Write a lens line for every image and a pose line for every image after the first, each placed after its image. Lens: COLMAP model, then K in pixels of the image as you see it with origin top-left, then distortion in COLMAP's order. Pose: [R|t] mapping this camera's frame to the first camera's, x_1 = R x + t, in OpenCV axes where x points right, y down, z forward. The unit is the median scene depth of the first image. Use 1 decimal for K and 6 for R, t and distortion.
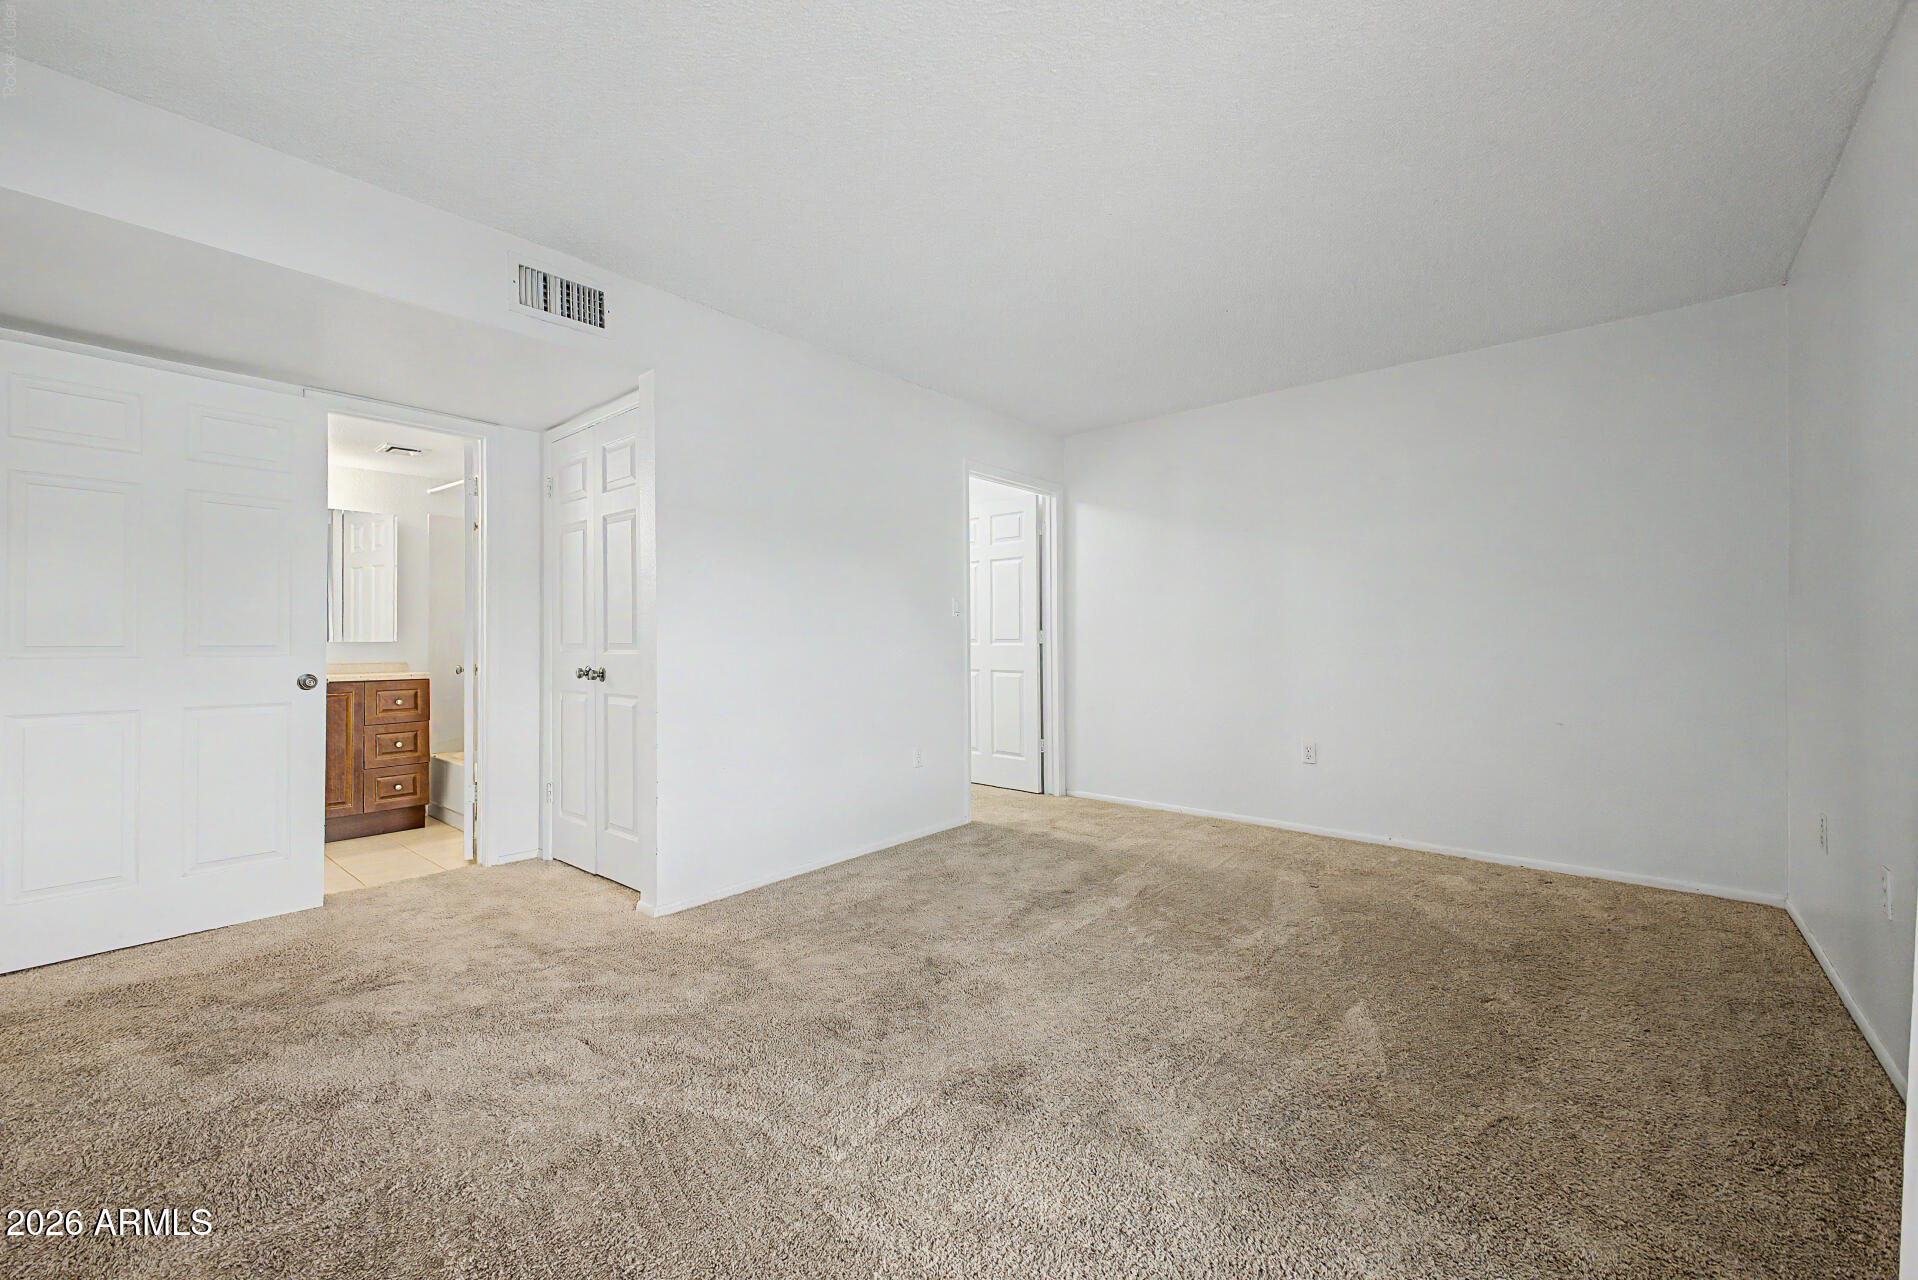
lens RADIAL K [[761.4, 0, 961.1], [0, 761.4, 638.7], [0, 0, 1]] dist [0.003943, 0.000109]
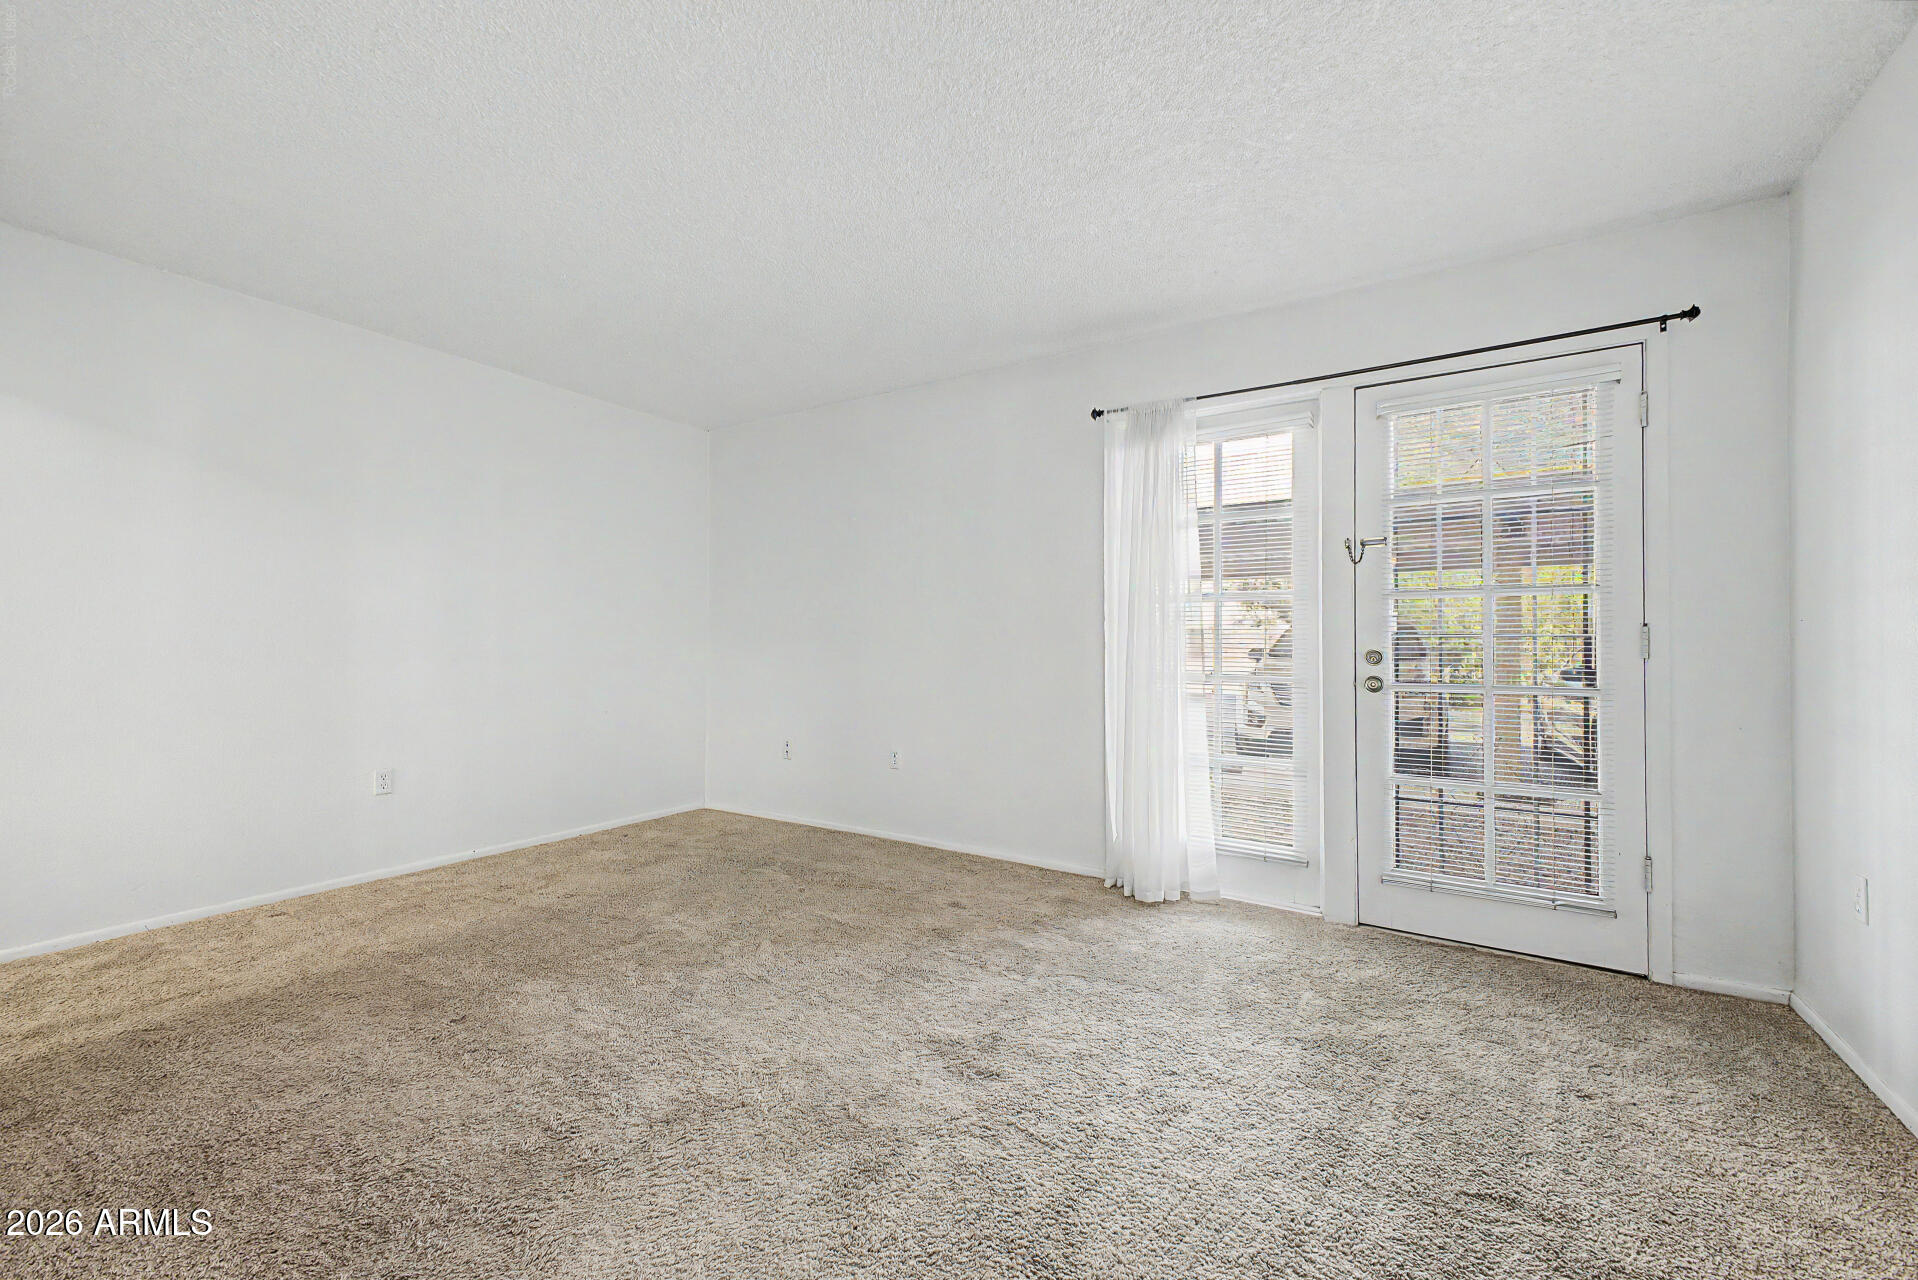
lens RADIAL K [[761.4, 0, 960.5], [0, 761.4, 639.1], [0, 0, 1]] dist [0.003943, 0.000109]
pose [[-0.153678, 0.003662, 0.988114, -0.463267], [-0.002256, 0.999989, -0.004057, -0.000767], [-0.988118, -0.002853, -0.153668, 0.527861]]
